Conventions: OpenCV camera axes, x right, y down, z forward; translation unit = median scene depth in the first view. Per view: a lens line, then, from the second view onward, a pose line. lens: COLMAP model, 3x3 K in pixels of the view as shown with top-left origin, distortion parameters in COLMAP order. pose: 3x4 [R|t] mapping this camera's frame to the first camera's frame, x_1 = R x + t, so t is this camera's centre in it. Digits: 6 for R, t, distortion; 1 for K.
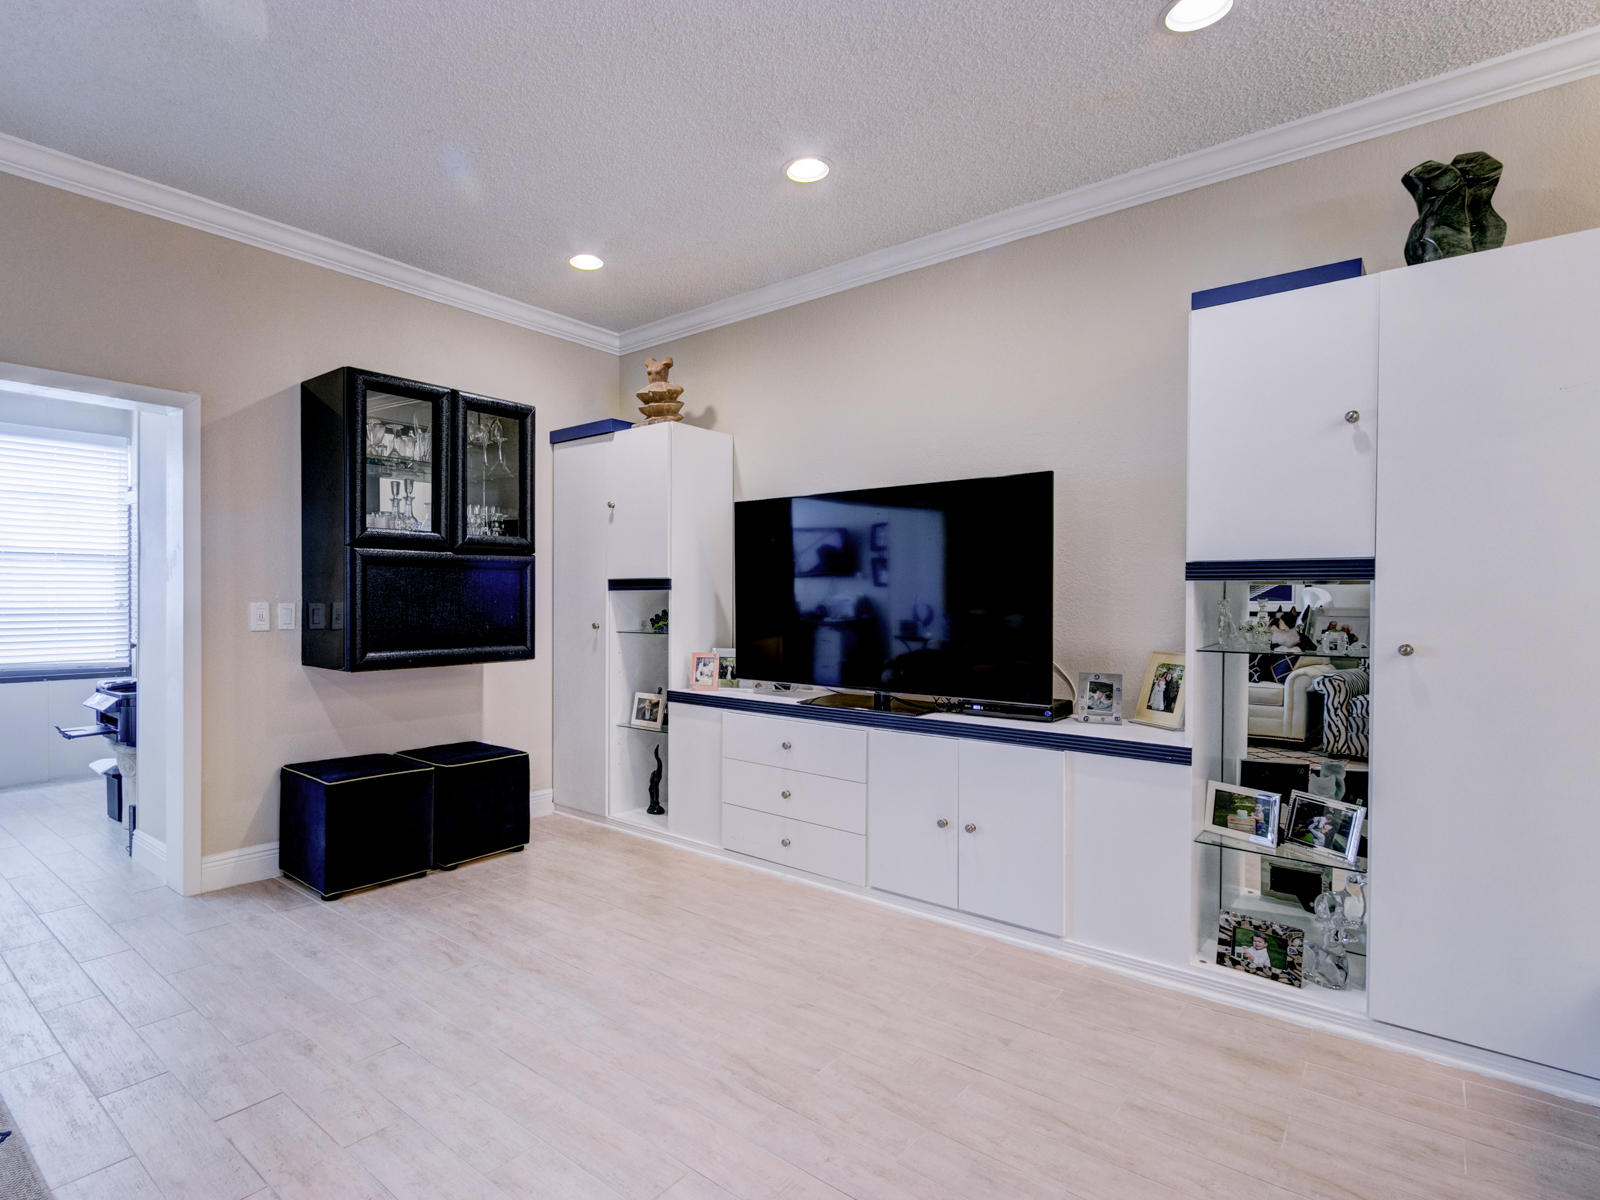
lens RADIAL K [[826.8, 0, 710.2], [0, 826.8, 609.9], [0, 0, 1]] dist [0.001075, 0.000369]
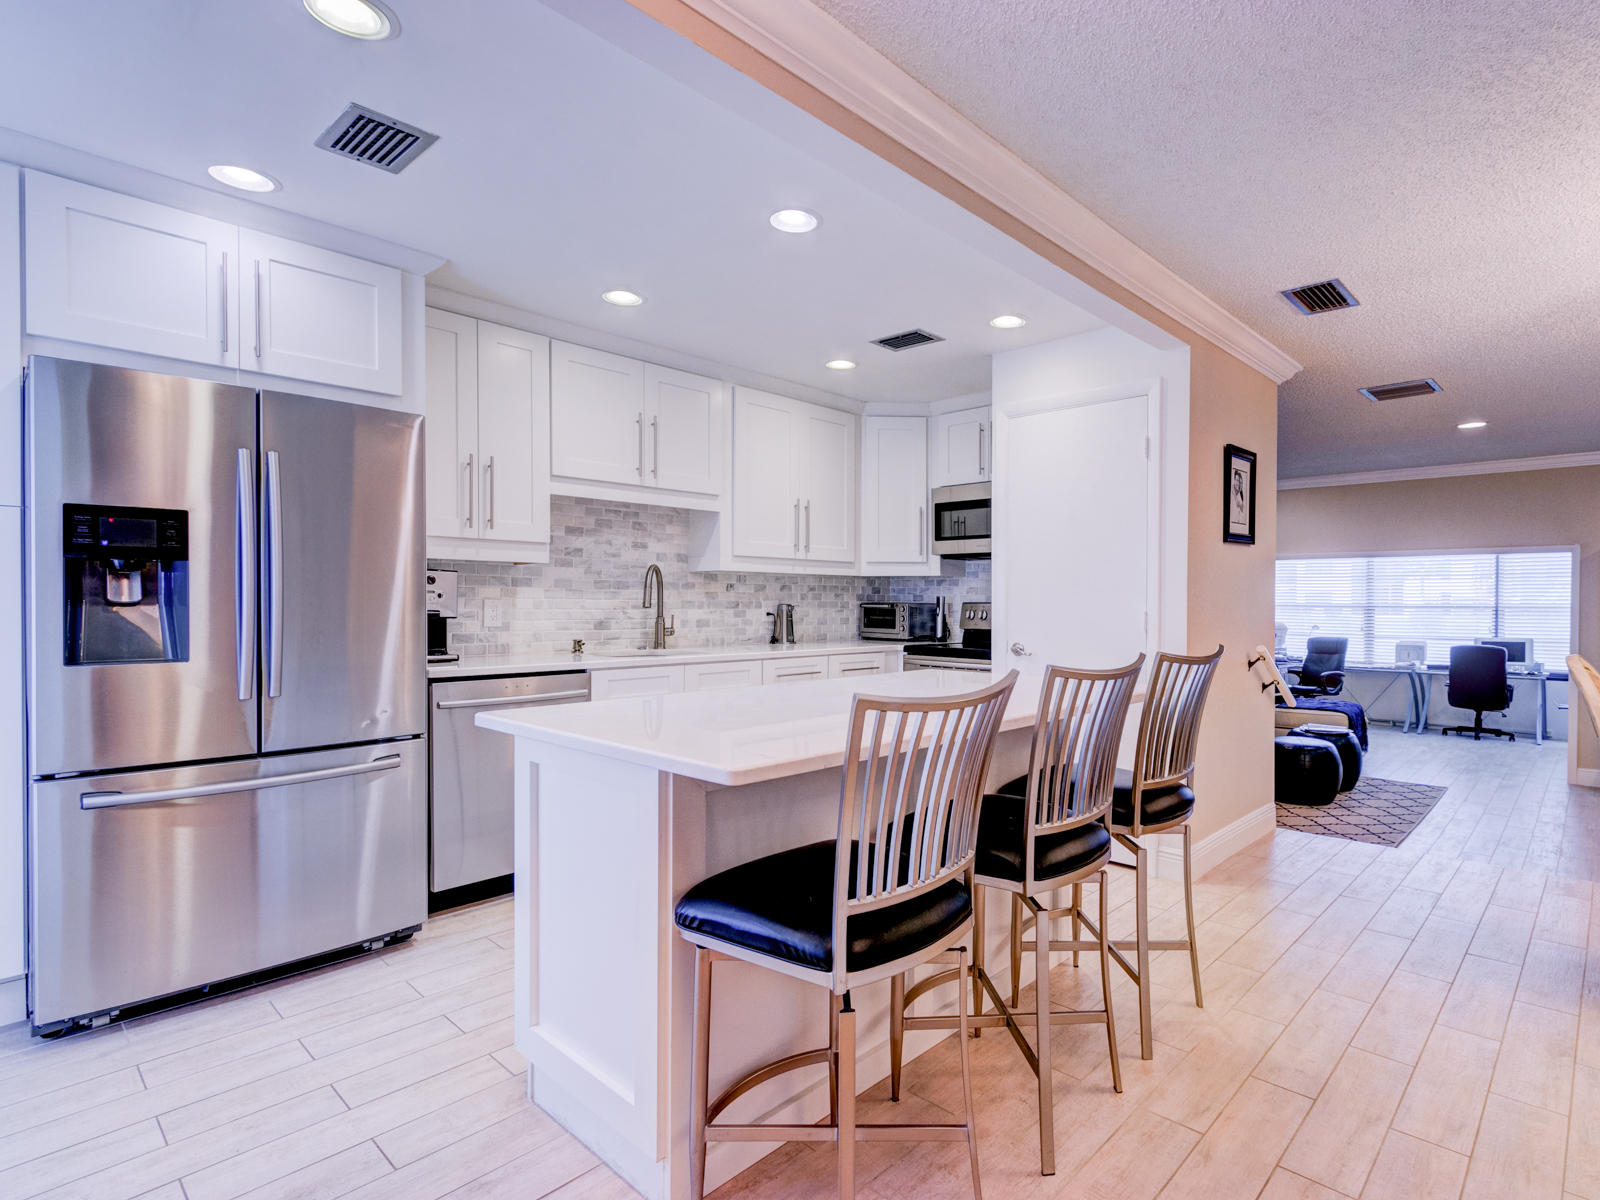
lens RADIAL K [[824.3, 0, 901.9], [0, 824.3, 611.1], [0, 0, 1]] dist [0.000800, -0.000072]
pose [[0.013296, 0.007525, -0.999883, 1.332685], [-0.018992, 0.999793, 0.007272, -0.069279], [0.999731, 0.018893, 0.013436, -0.676423]]
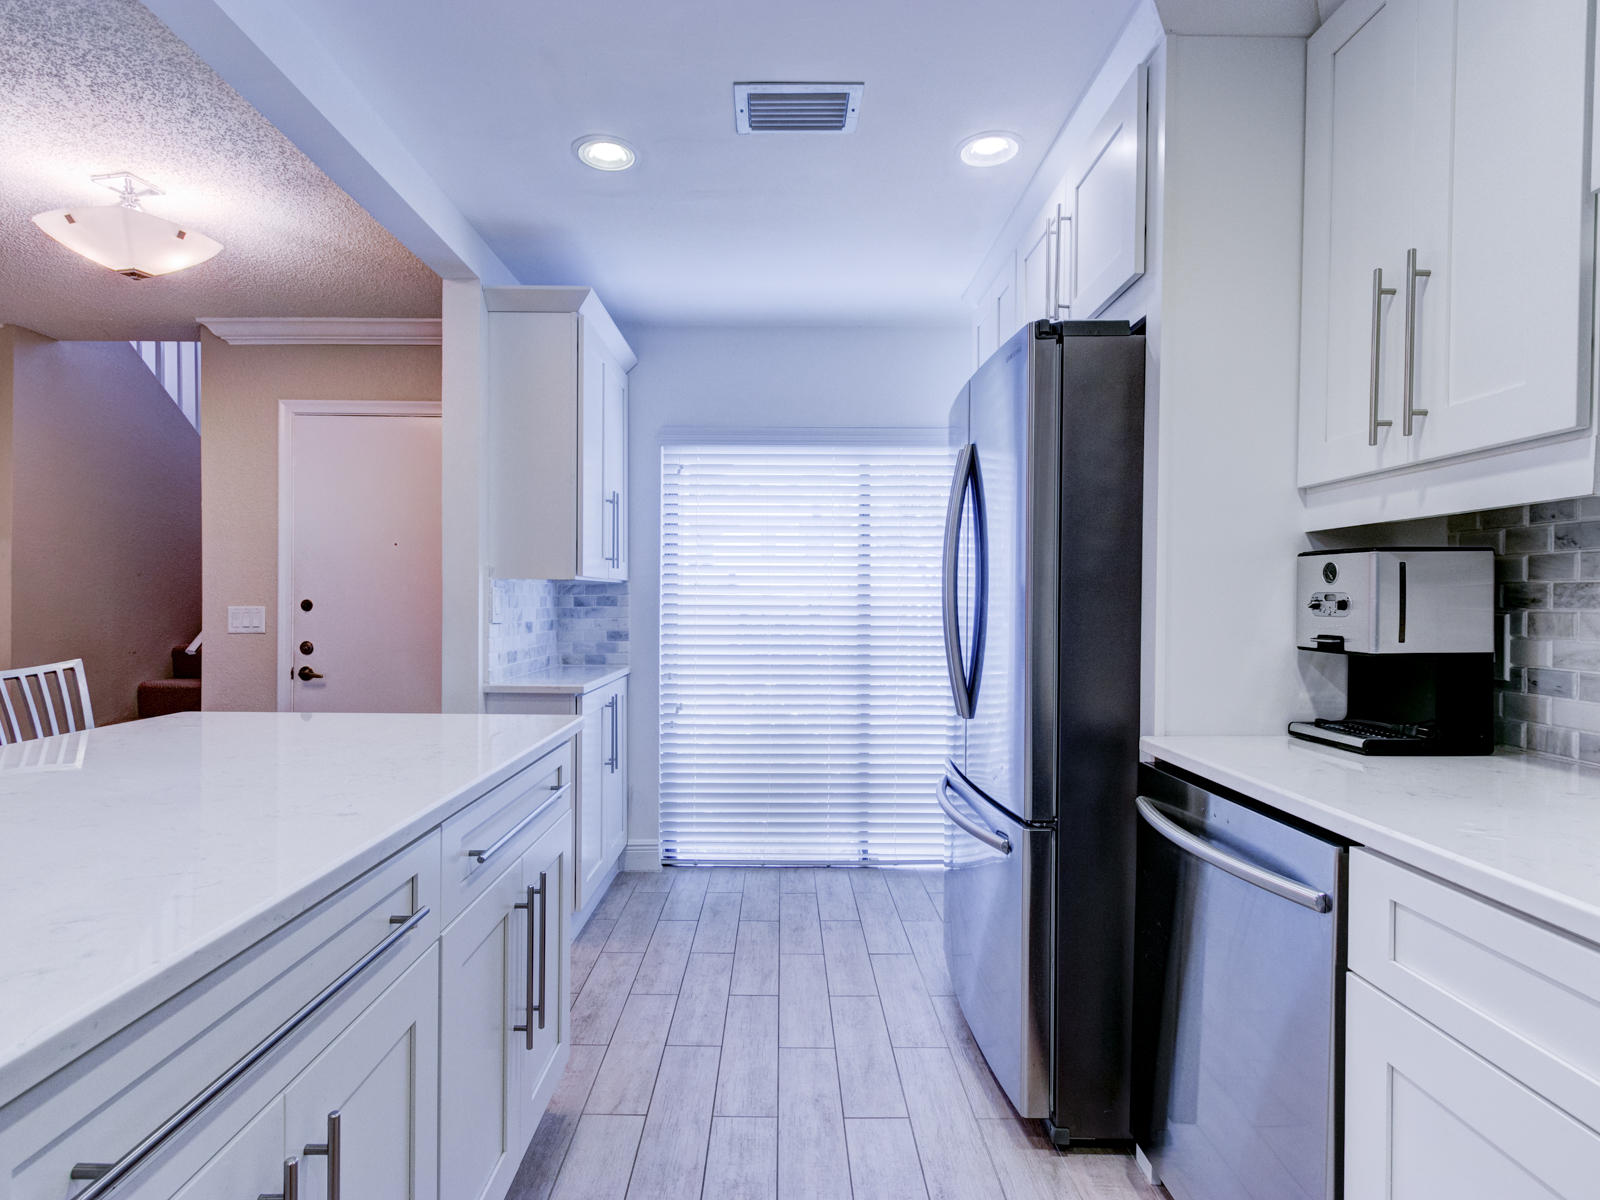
lens RADIAL K [[842.7, 0, 775.7], [0, 842.7, 611.3], [0, 0, 1]] dist [0.008227, -0.005225]
pose [[-0.660704, -0.016949, 0.750455, 0.266102], [0.000122, 0.999743, 0.022686, -0.076890], [-0.750646, 0.015080, -0.660532, -0.667501]]
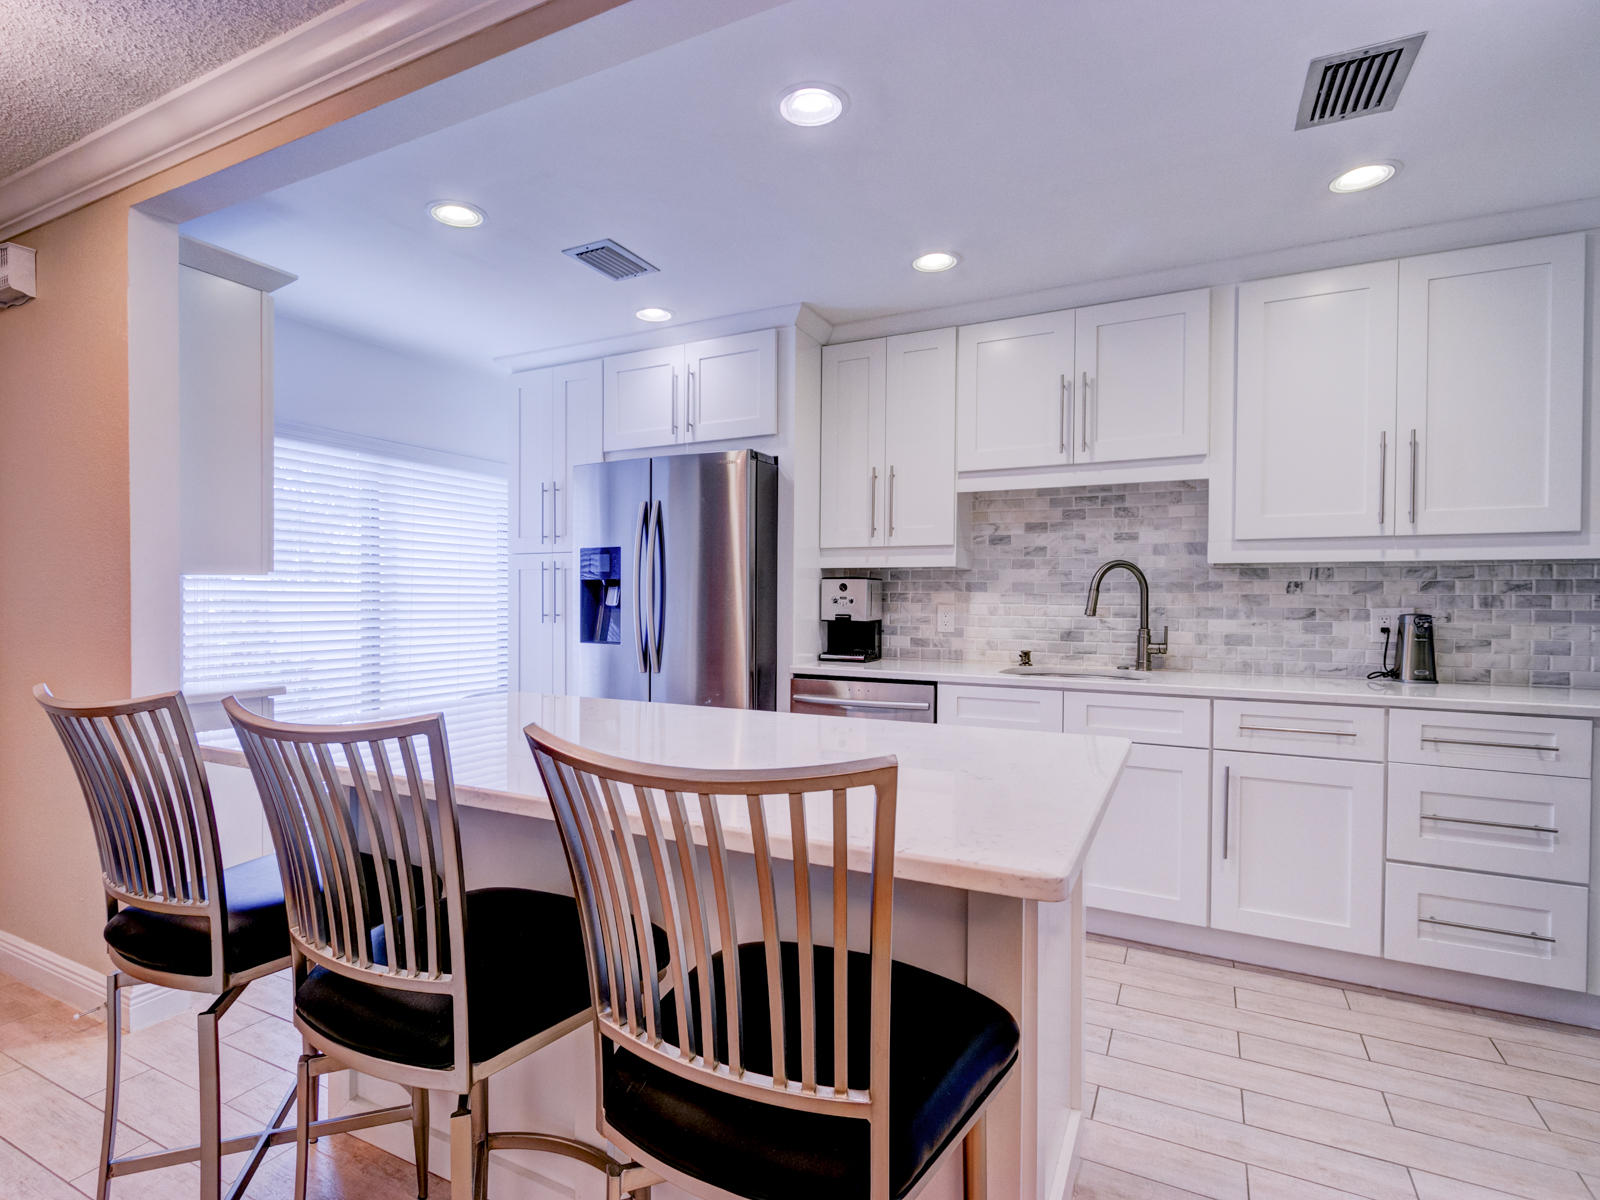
lens RADIAL K [[815.0, 0, 766.5], [0, 815.0, 608.2], [0, 0, 1]] dist [0.001040, -0.000248]
pose [[-0.971548, -0.007533, -0.236725, 0.741582], [-0.013106, 0.999673, 0.021978, -0.082254], [0.236482, 0.024456, -0.971328, -0.227922]]
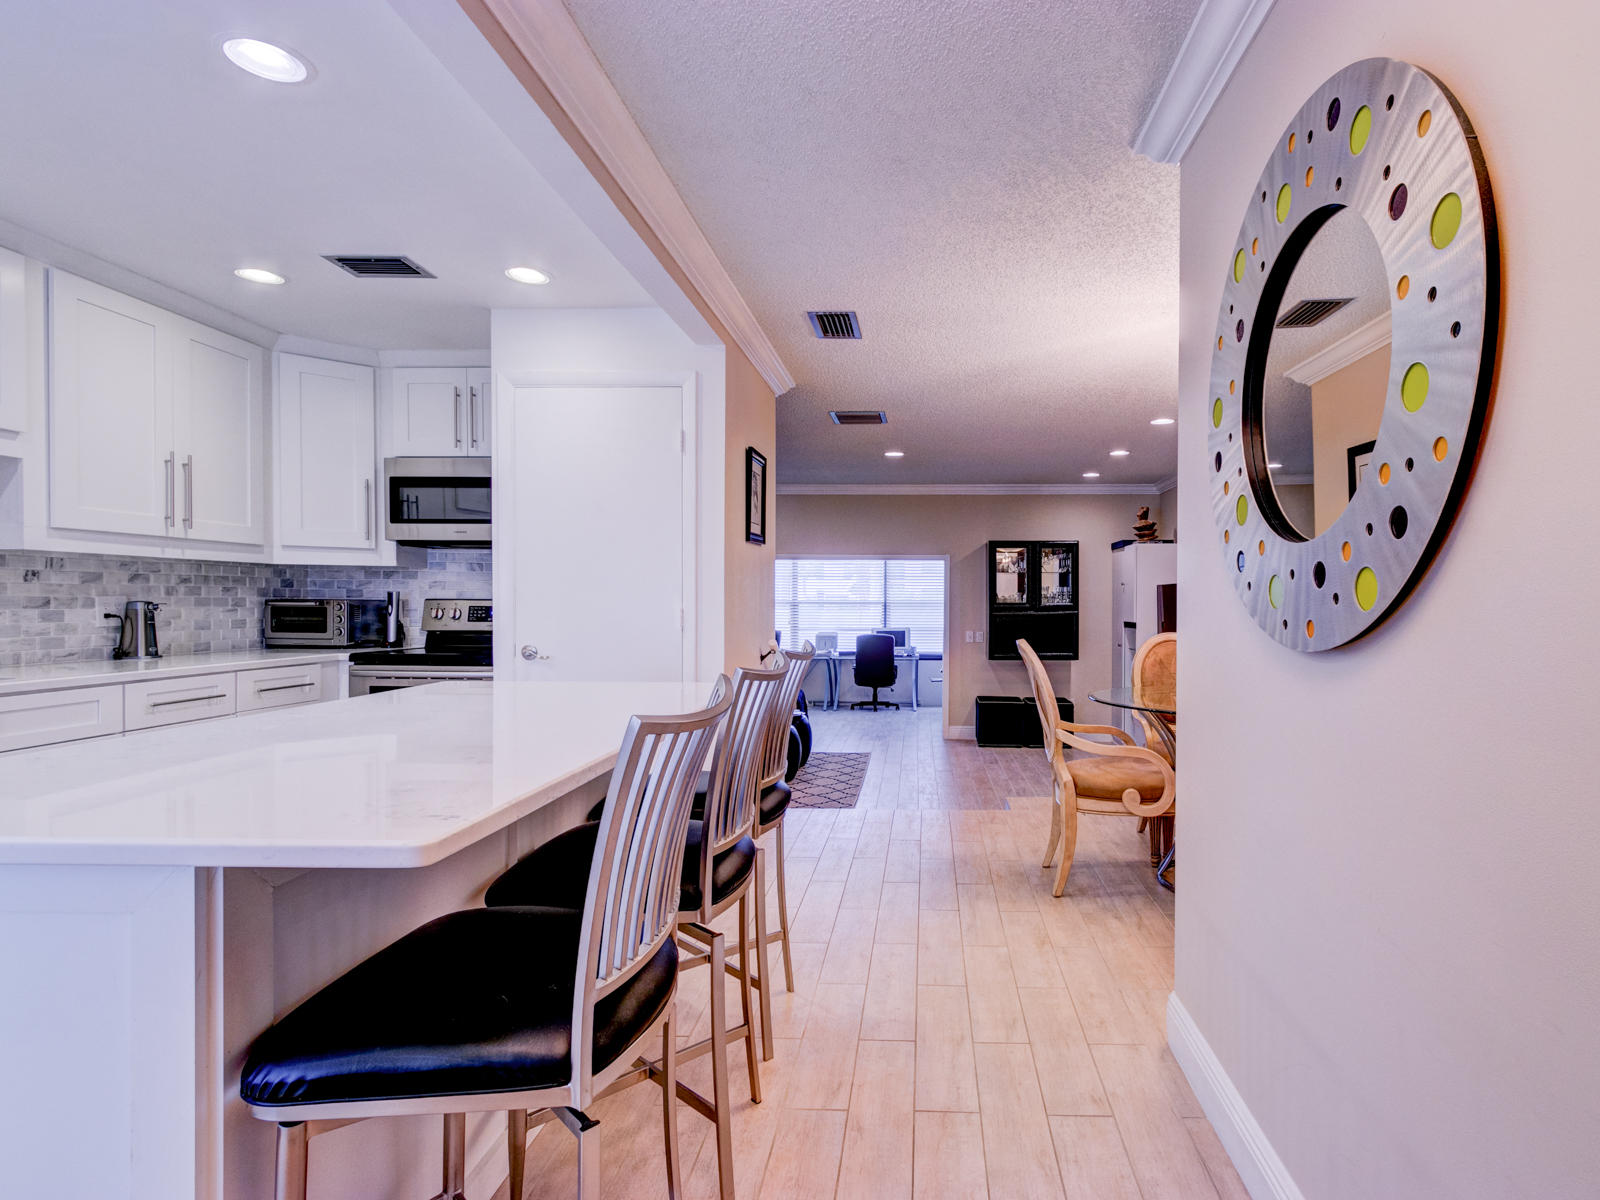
lens RADIAL K [[822.8, 0, 904.1], [0, 822.8, 611.3], [0, 0, 1]] dist [-0.000918, 0.000622]
pose [[0.646718, 0.008419, -0.762683, 1.251318], [-0.013029, 0.999915, -0.000011, -0.067246], [0.762618, 0.009944, 0.646773, -0.796891]]
